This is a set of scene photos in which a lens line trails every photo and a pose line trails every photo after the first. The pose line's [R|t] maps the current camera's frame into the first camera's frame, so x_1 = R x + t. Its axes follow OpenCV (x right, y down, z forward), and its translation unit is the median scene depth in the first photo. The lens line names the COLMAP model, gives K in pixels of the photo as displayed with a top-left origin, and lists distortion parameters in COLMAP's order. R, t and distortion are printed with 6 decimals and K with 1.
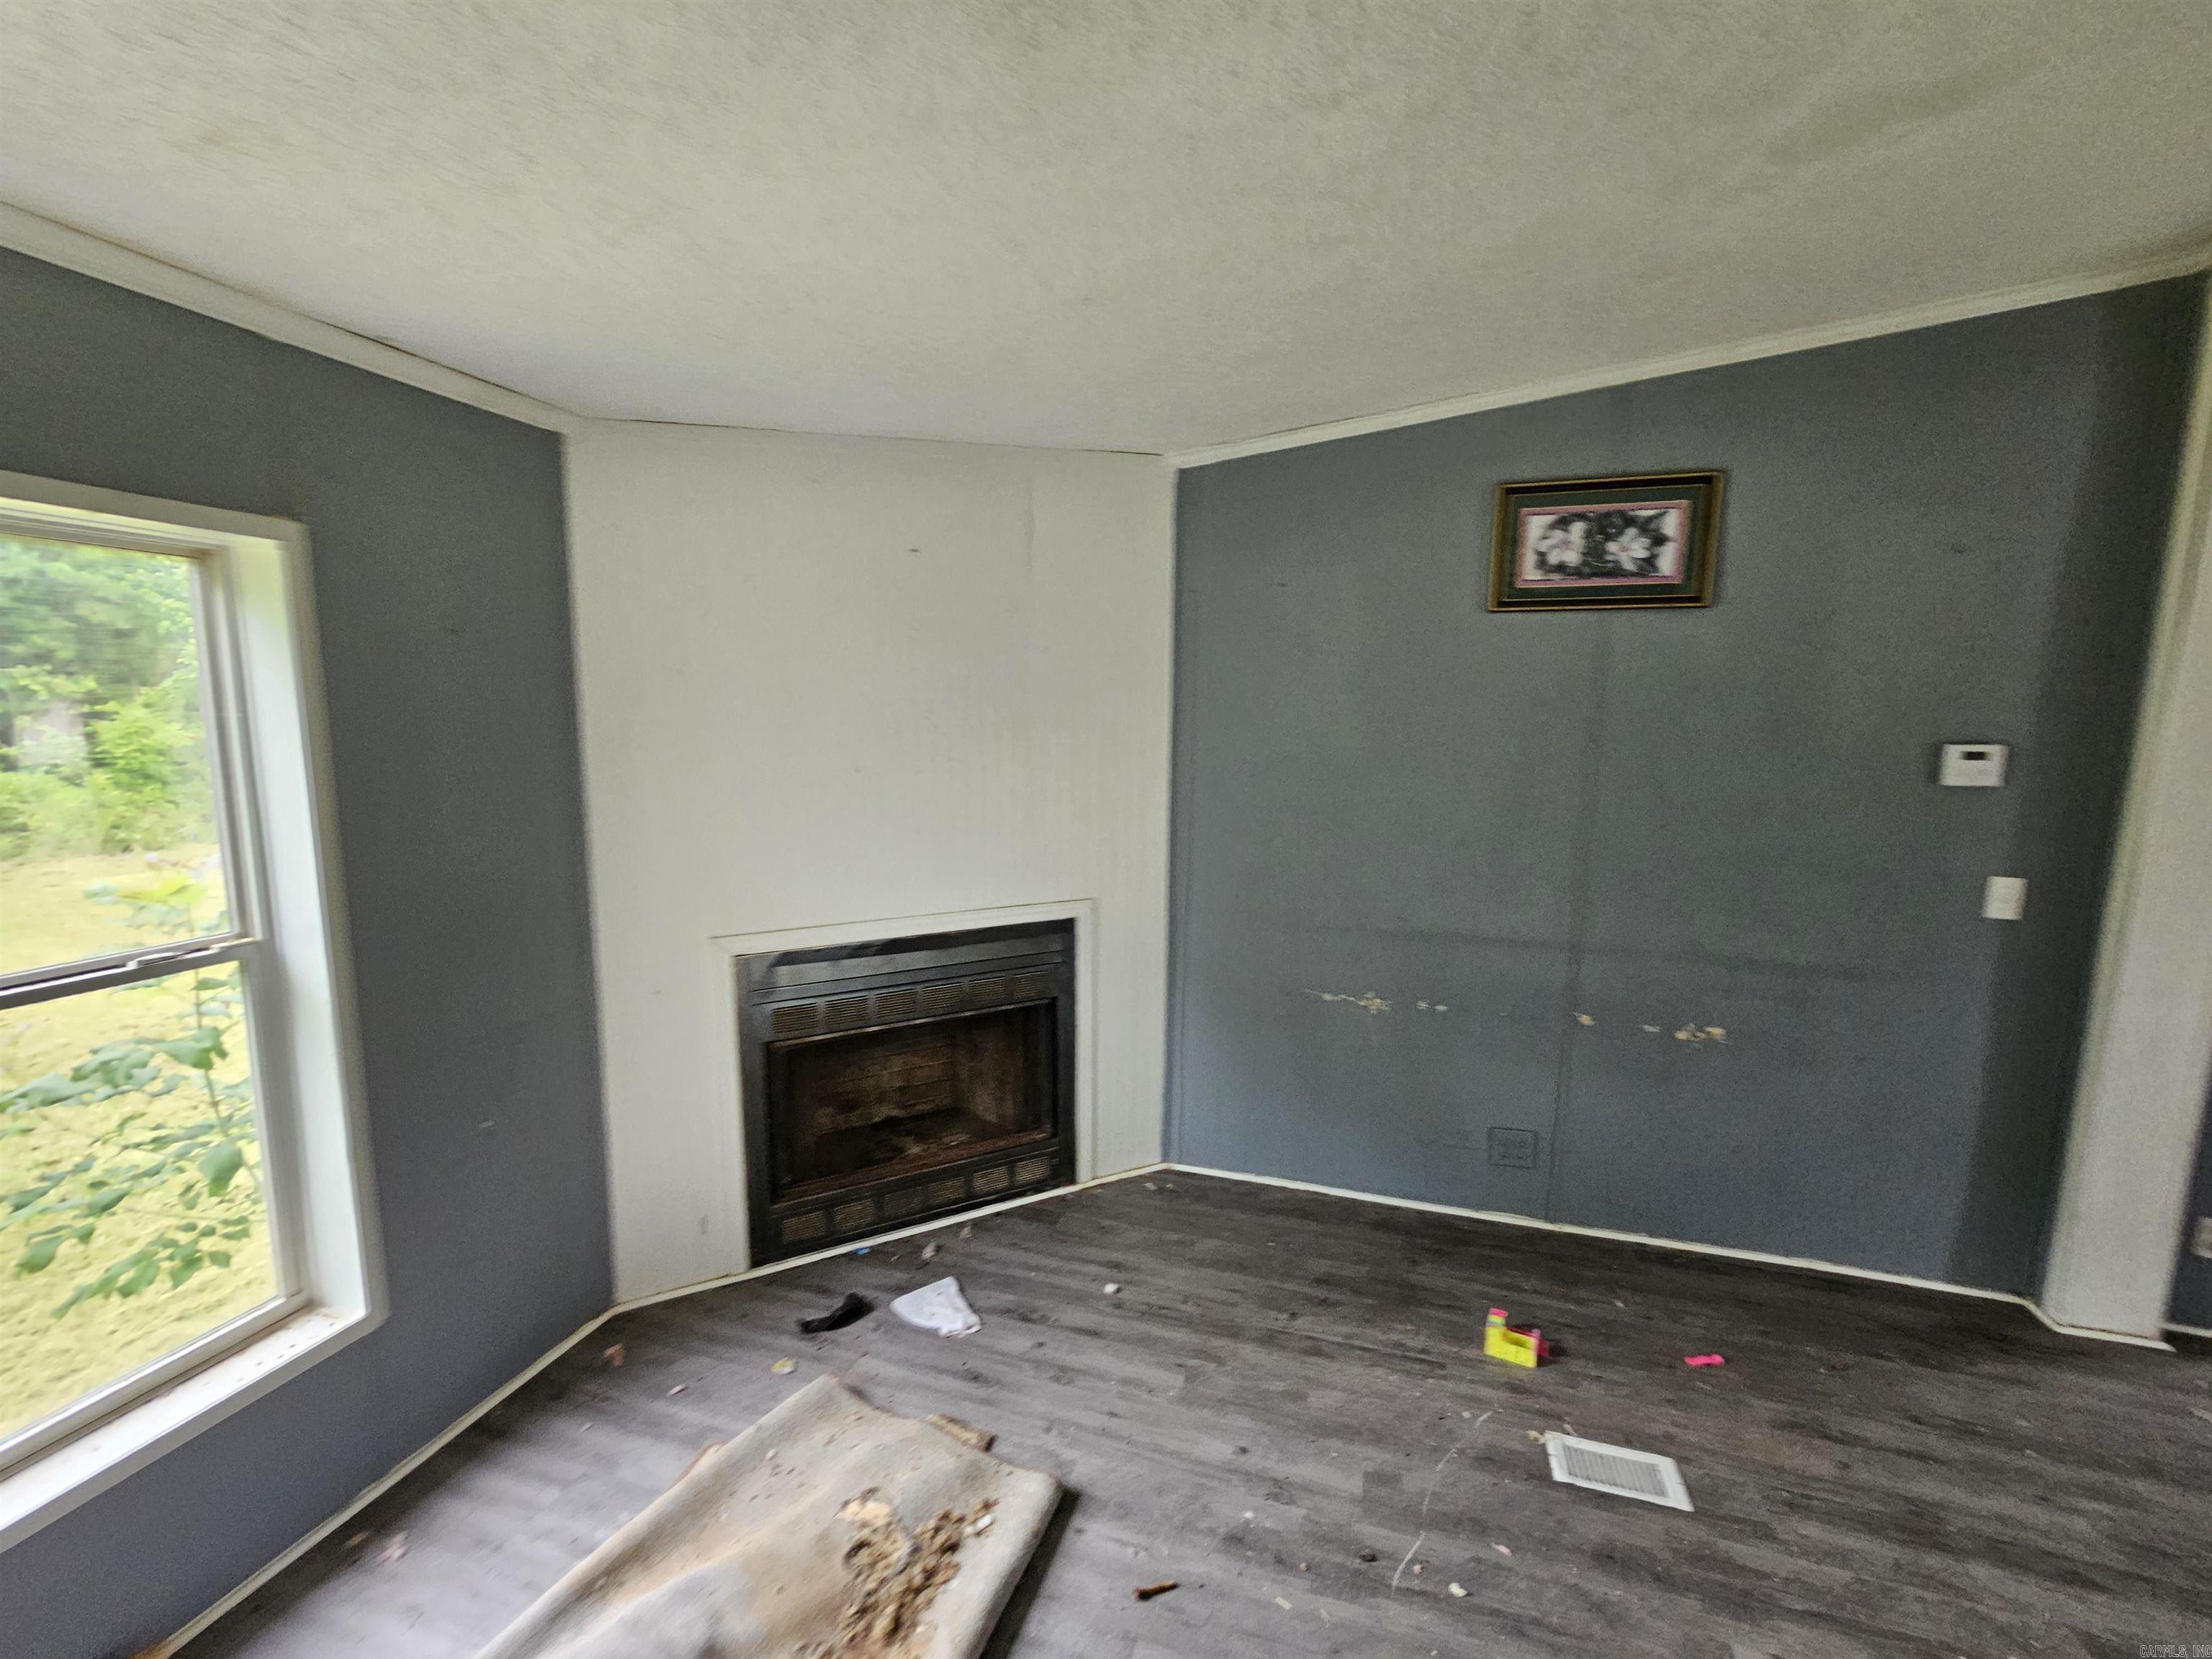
lens RADIAL K [[907.7, 0, 1124.0], [0, 907.7, 842.2], [0, 0, 1]] dist [-0.008018, 0.002475]
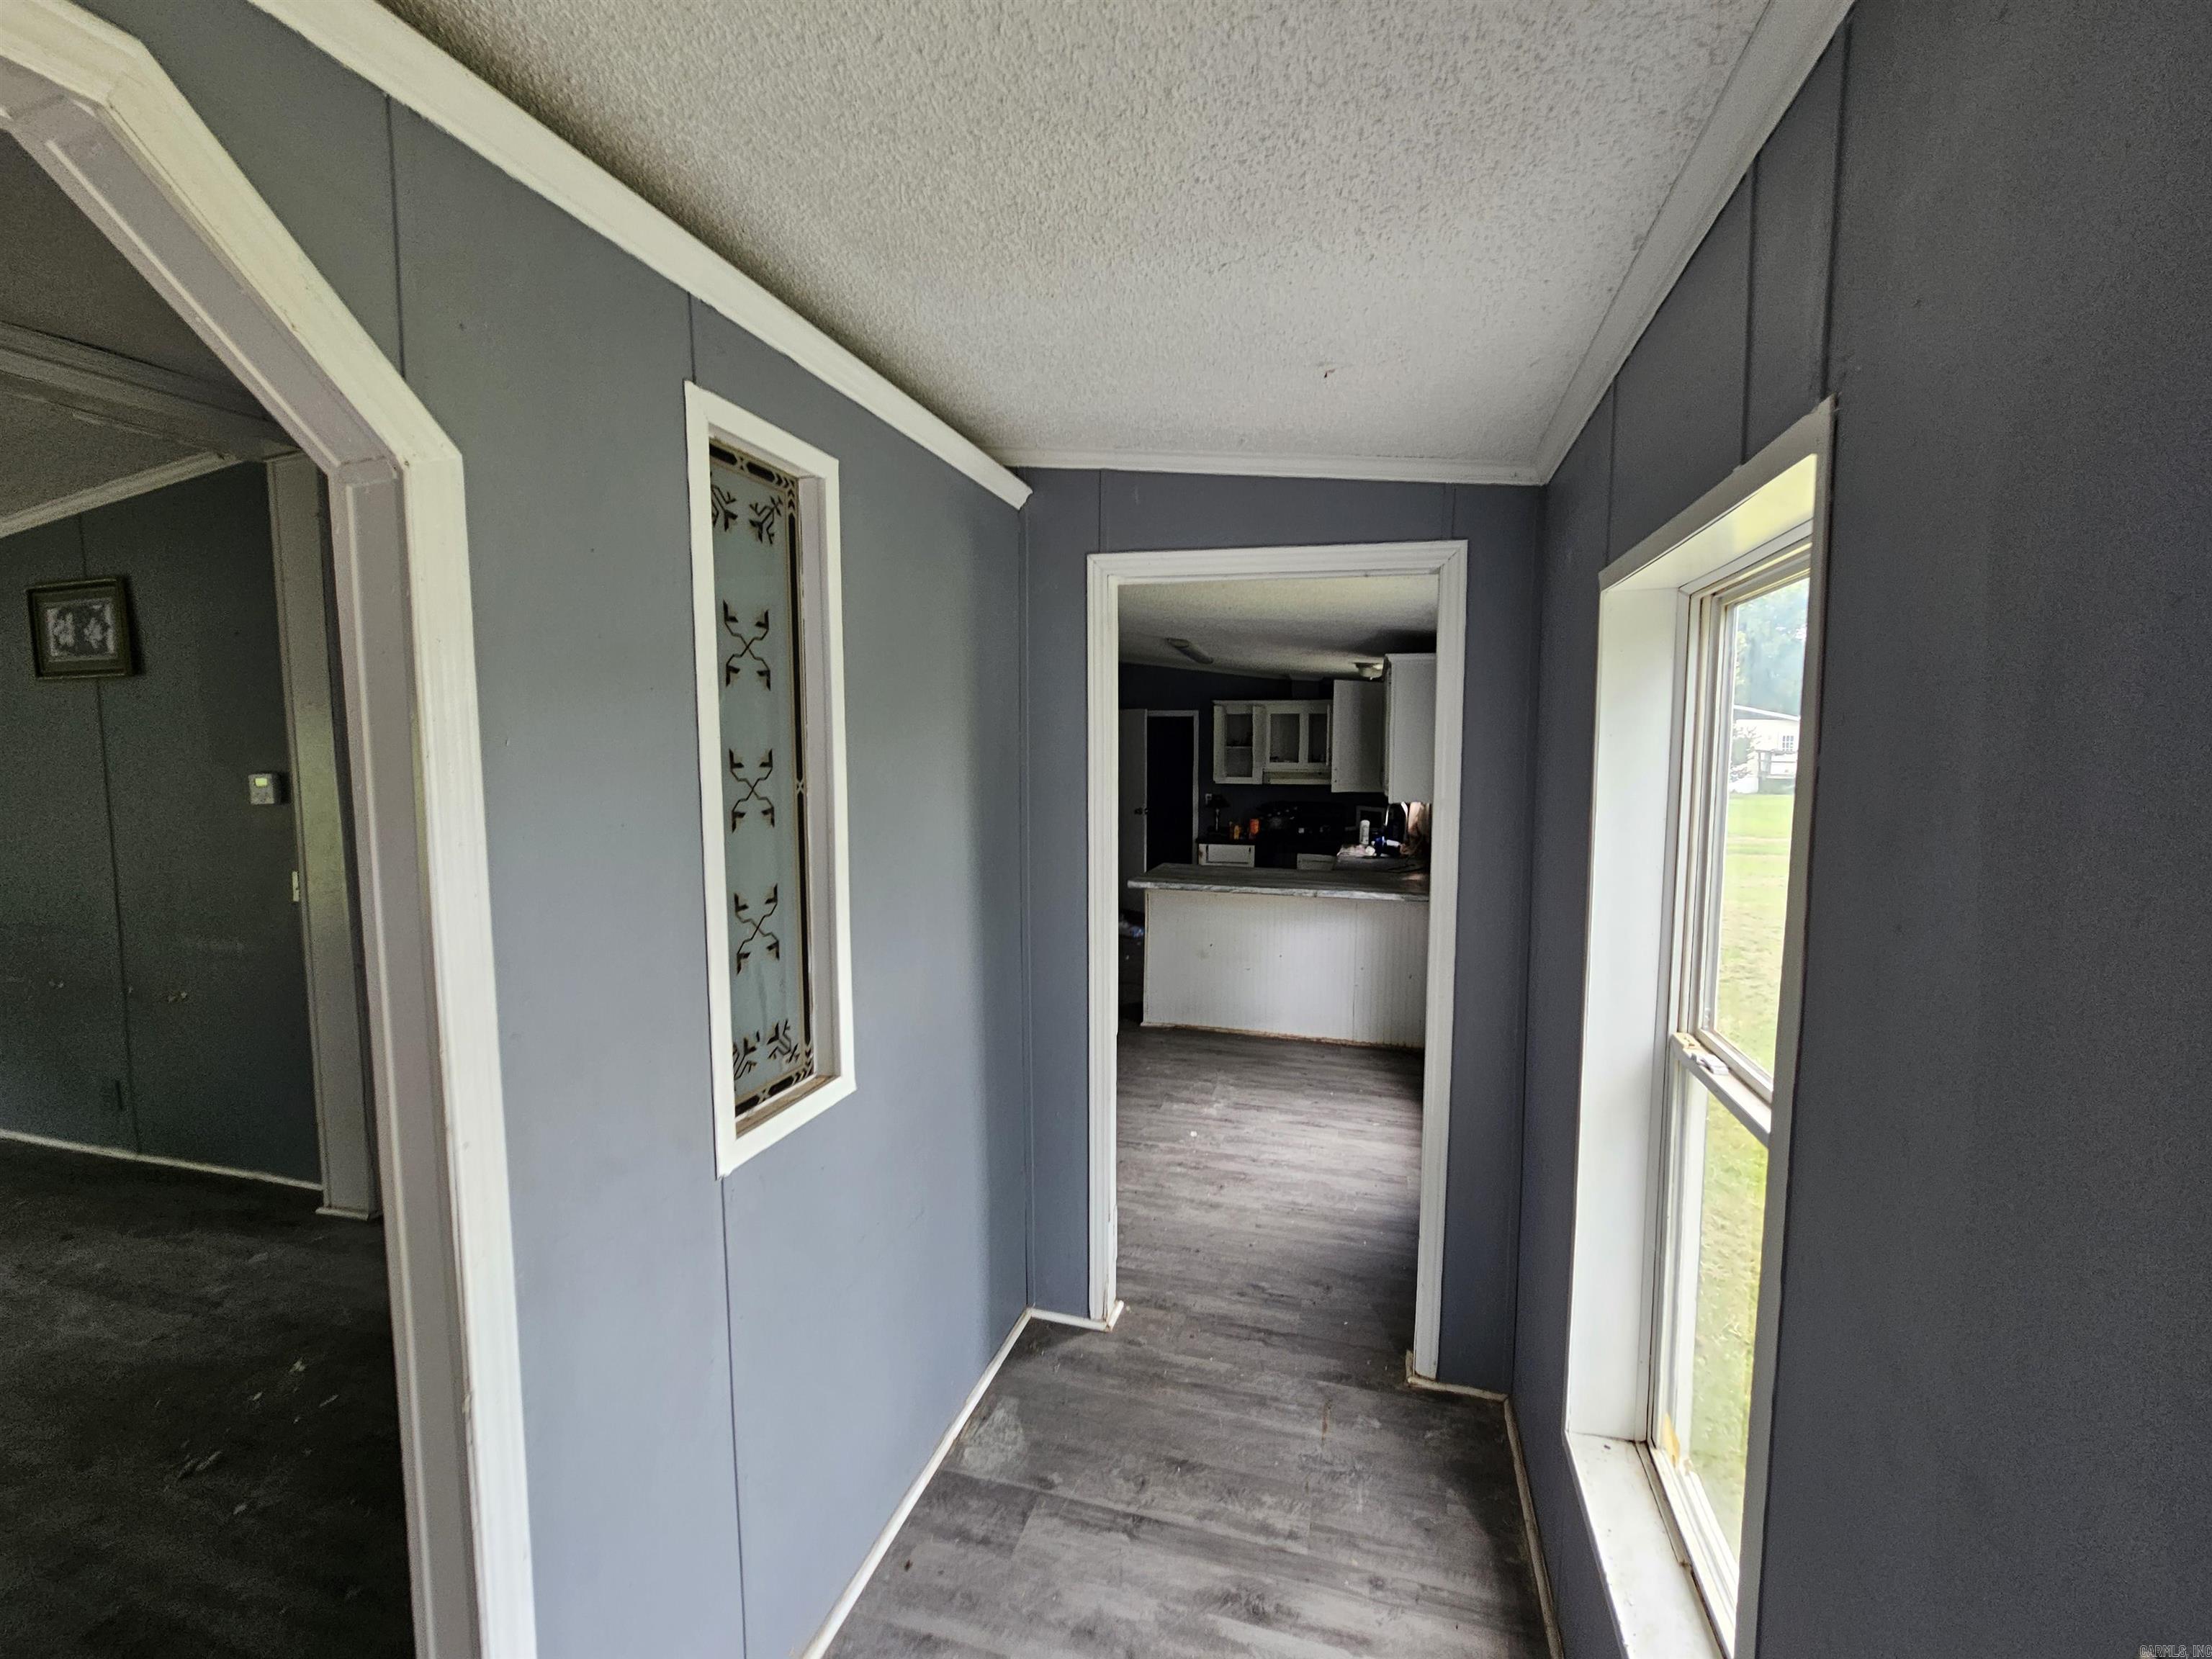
lens RADIAL K [[885.5, 0, 1125.4], [0, 885.5, 832.3], [0, 0, 1]] dist [-0.002624, -0.000724]
pose [[0.998764, -0.013818, 0.047737, 2.060707], [0.016089, 0.998741, -0.047514, 0.058394], [-0.047021, 0.048223, 0.997729, -0.368601]]
